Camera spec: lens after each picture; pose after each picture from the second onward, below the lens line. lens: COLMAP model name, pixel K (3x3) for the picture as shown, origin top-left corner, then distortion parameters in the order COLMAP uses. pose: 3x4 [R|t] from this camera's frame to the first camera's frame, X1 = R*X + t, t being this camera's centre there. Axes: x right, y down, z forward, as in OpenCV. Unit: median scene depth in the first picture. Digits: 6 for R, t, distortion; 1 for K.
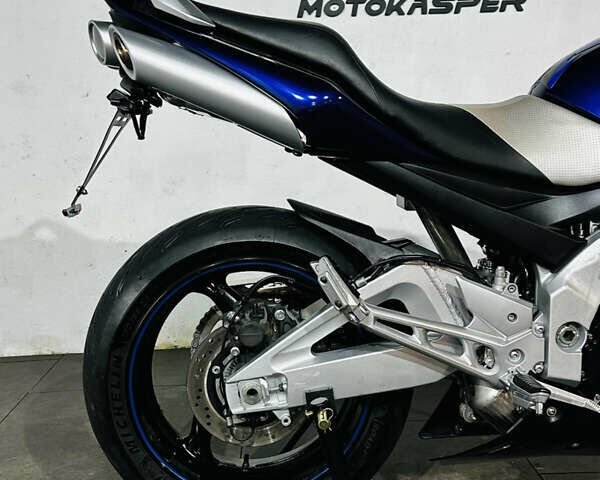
lens RADIAL K [[761.8, 0, 305.3], [0, 761.8, 234.9], [0, 0, 1]] dist [0.087048, 0.000000]
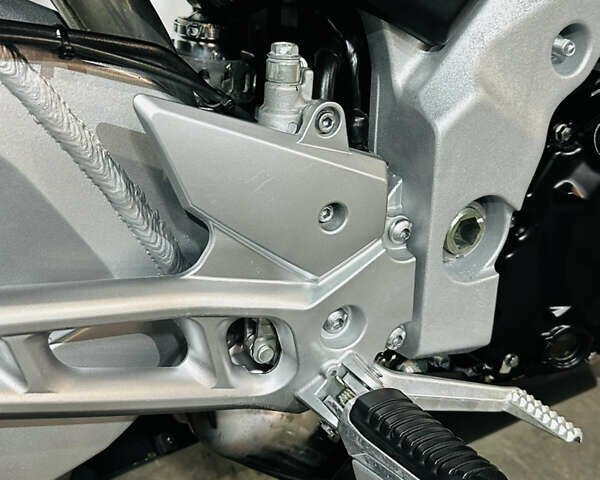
lens RADIAL K [[761.8, 0, 298.1], [0, 761.8, 241.4], [0, 0, 1]] dist [0.087048, 0.000000]
pose [[0.892578, -0.182915, 0.412124, 0.130491], [0.035416, 0.939636, 0.340339, 0.014333], [-0.449500, -0.289183, 0.845177, 0.739657]]
